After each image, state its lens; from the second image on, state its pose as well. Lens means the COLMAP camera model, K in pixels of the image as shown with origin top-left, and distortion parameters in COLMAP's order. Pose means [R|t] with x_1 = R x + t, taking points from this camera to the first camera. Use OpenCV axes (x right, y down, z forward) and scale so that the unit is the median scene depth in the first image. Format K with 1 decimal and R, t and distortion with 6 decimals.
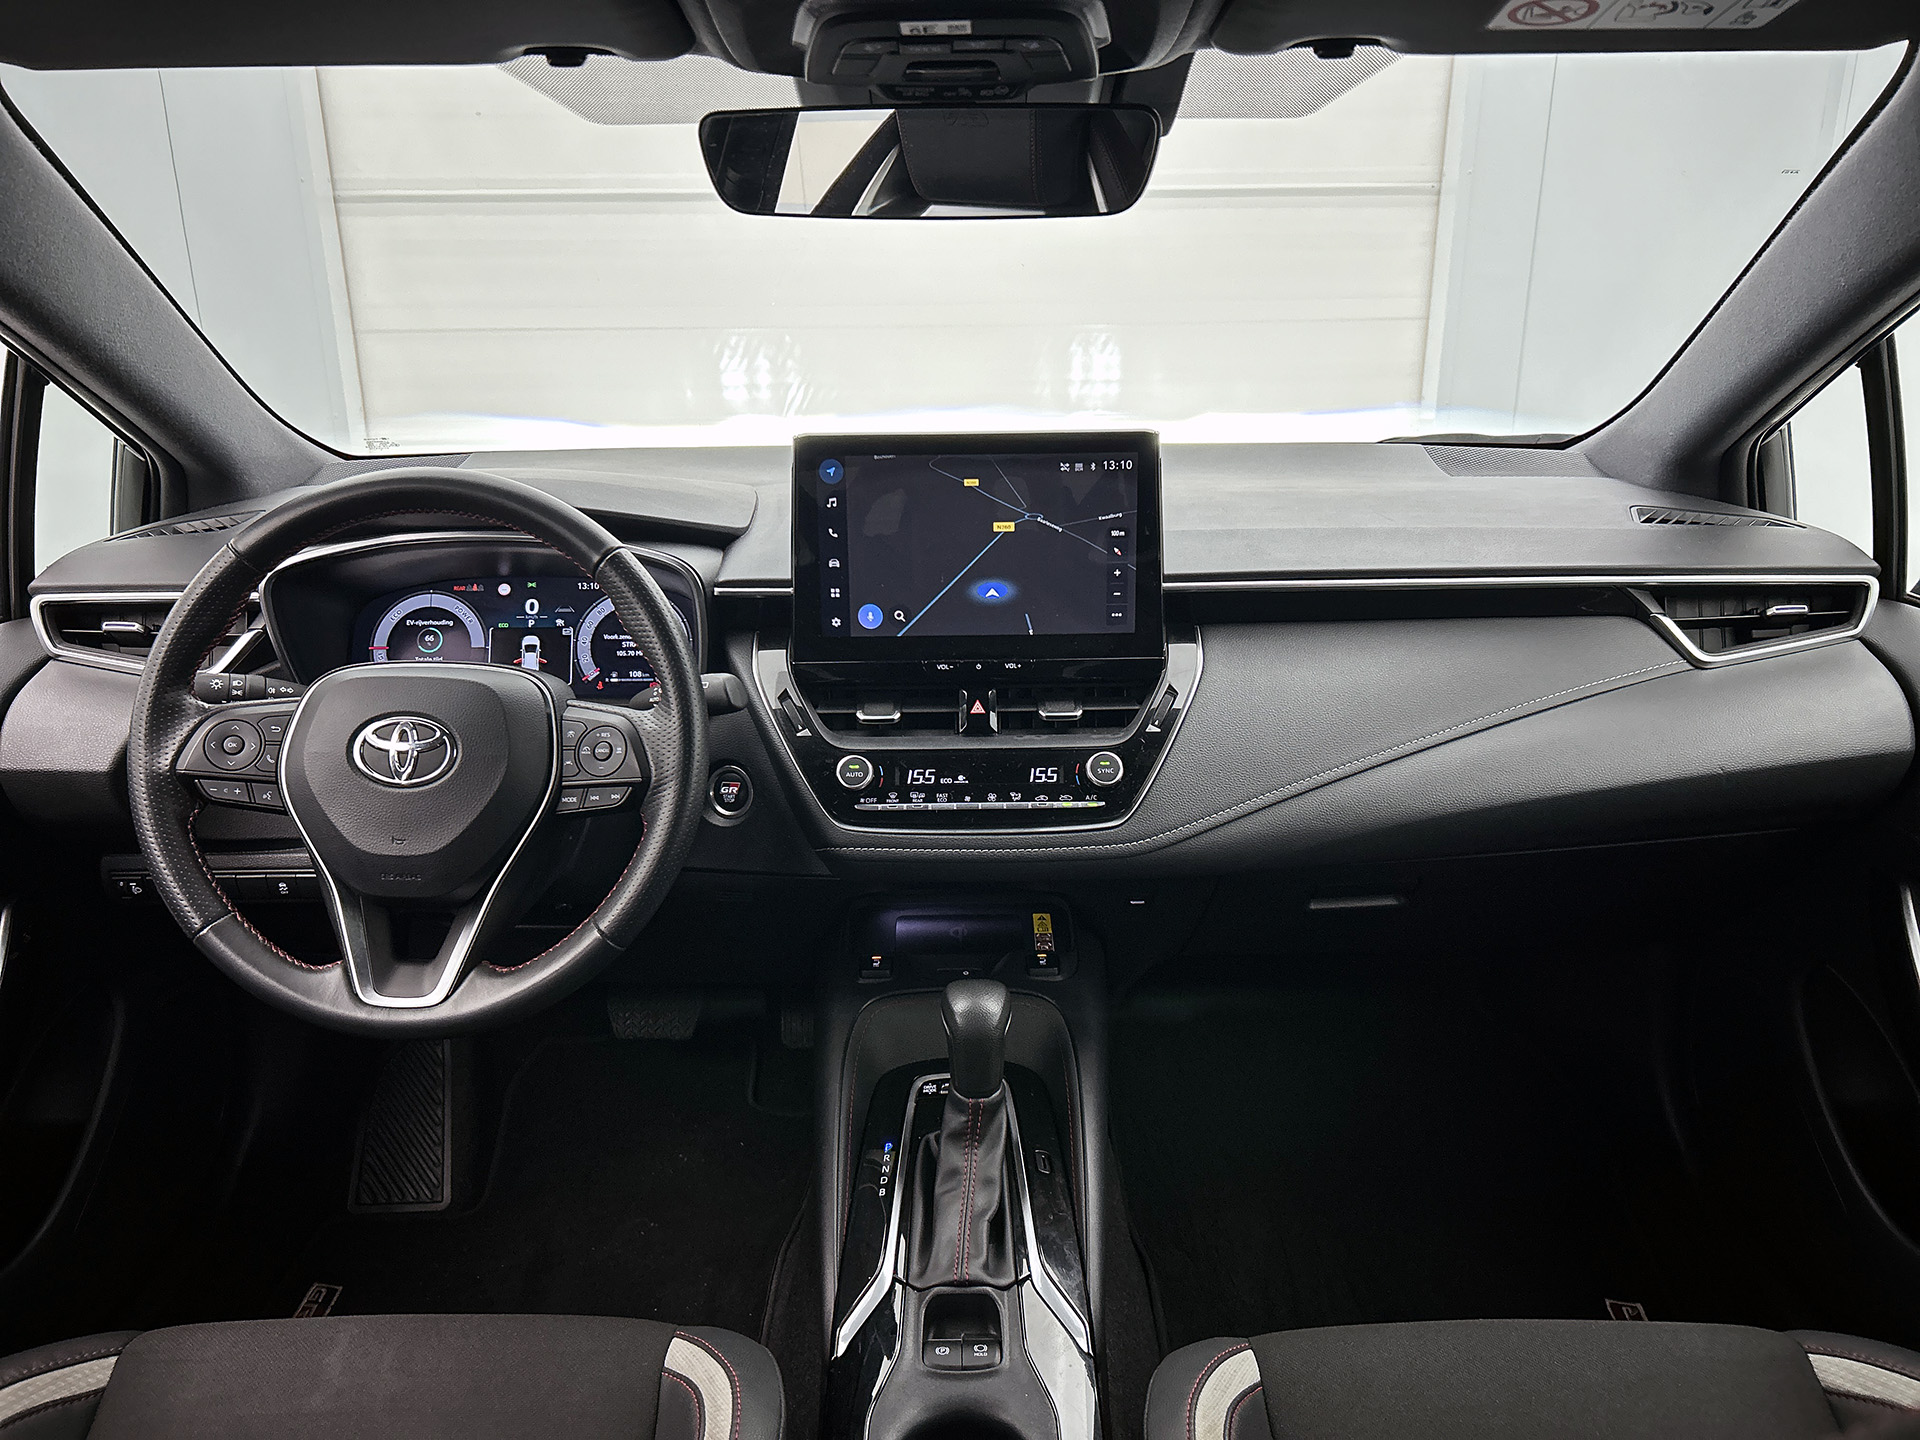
lens RADIAL K [[1432.0, 0, 960.0], [0, 1432.0, 720.0], [0, 0, 1]] dist [0.011767, -0.007532]
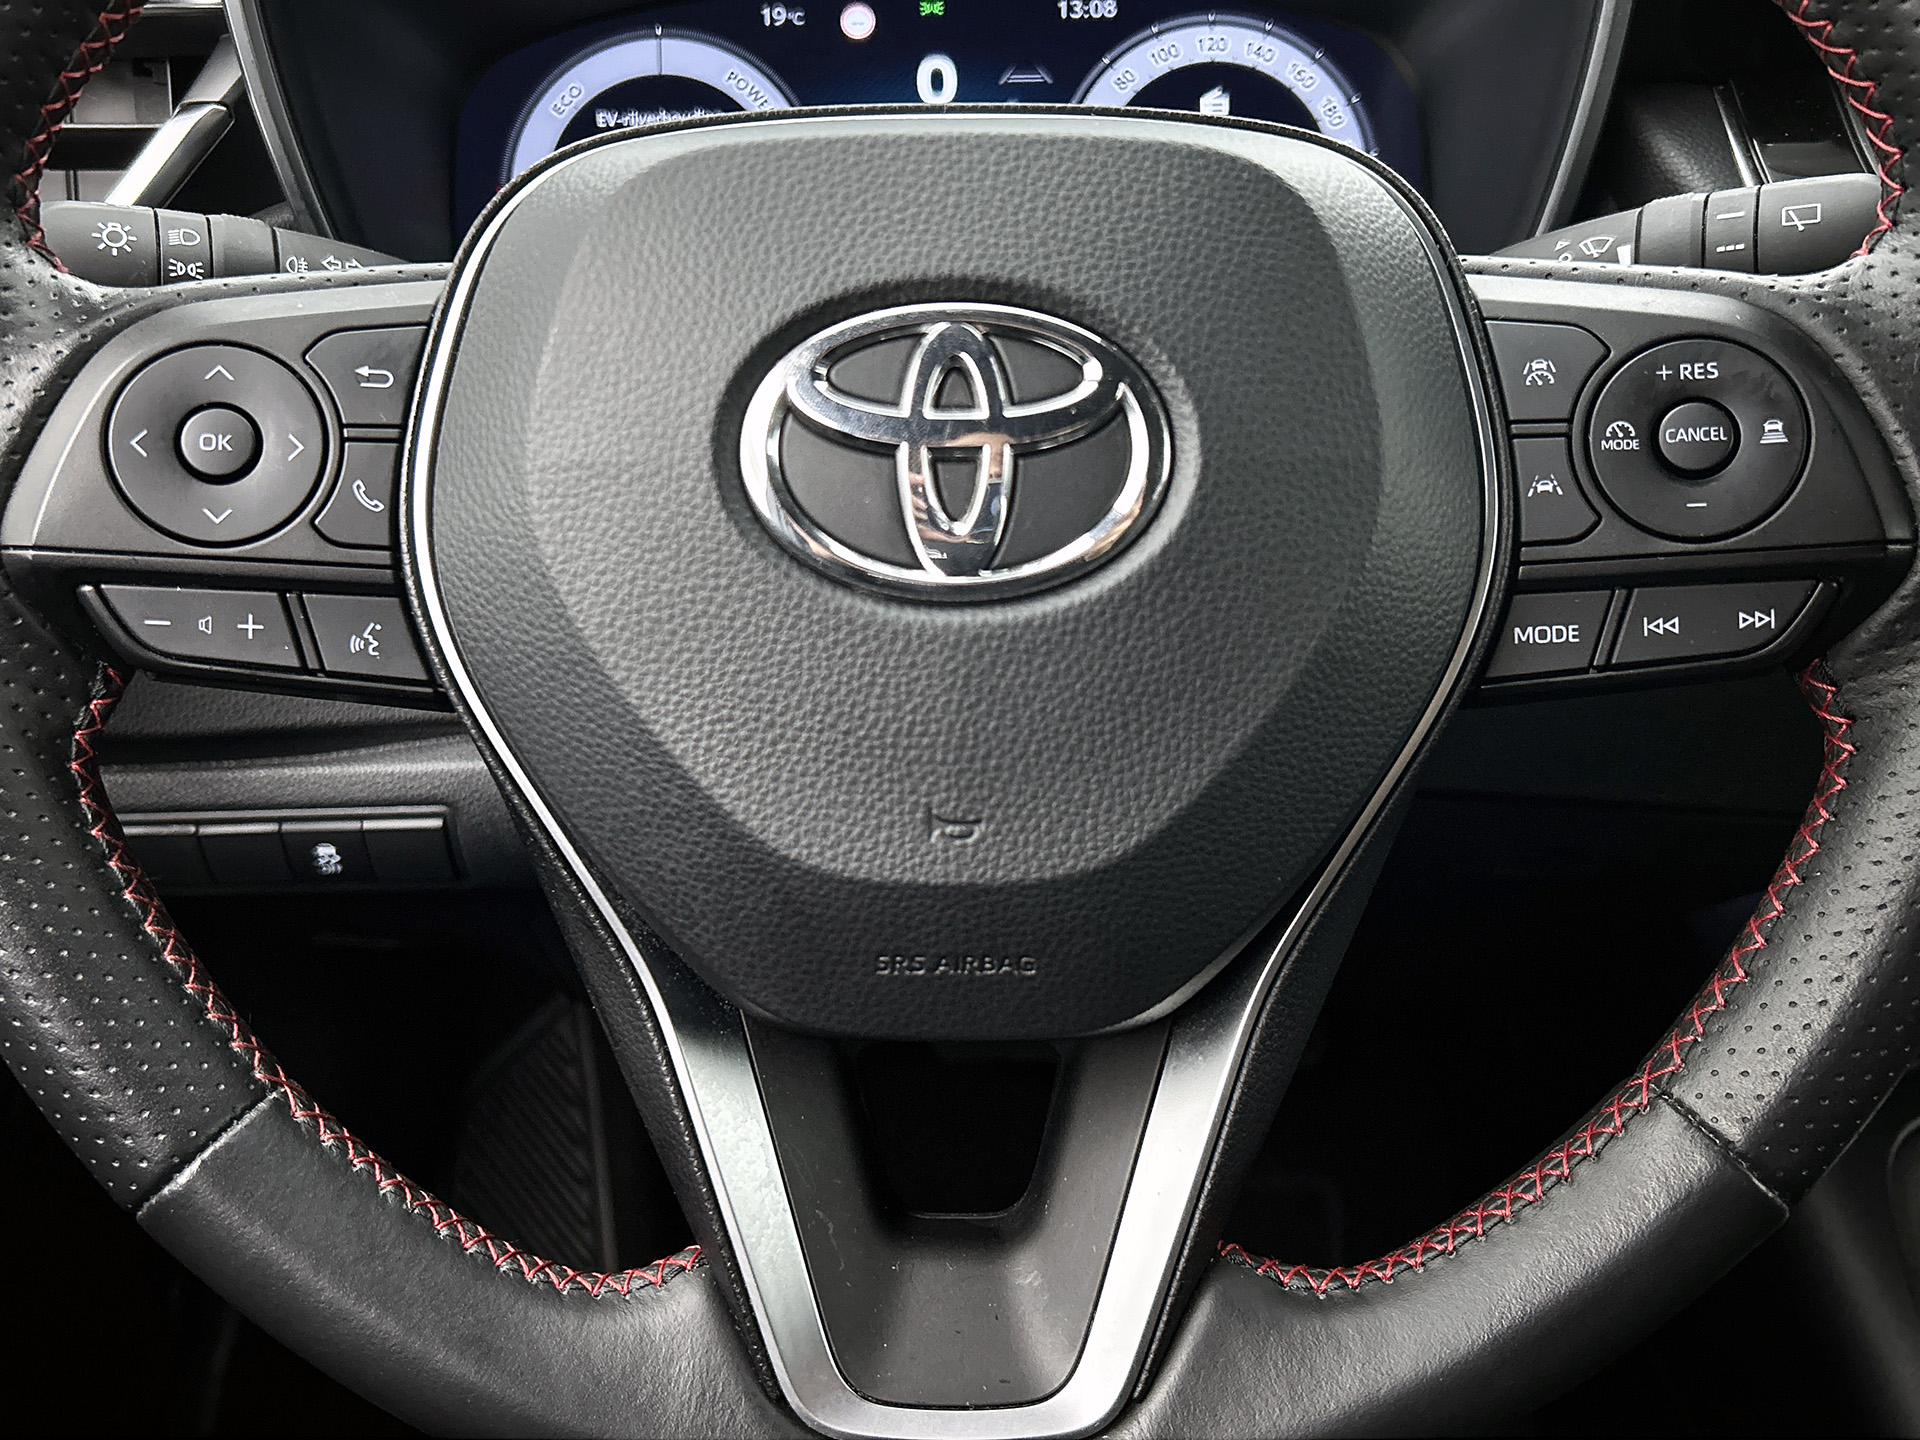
lens RADIAL K [[1662.6, 0, 960.0], [0, 1662.6, 720.0], [0, 0, 1]] dist [-0.004597, -0.008585]
pose [[0.999632, -0.022422, 0.015254, -0.381086], [0.019790, 0.987715, 0.155011, 0.022669], [-0.018542, -0.154652, 0.987795, 0.701423]]
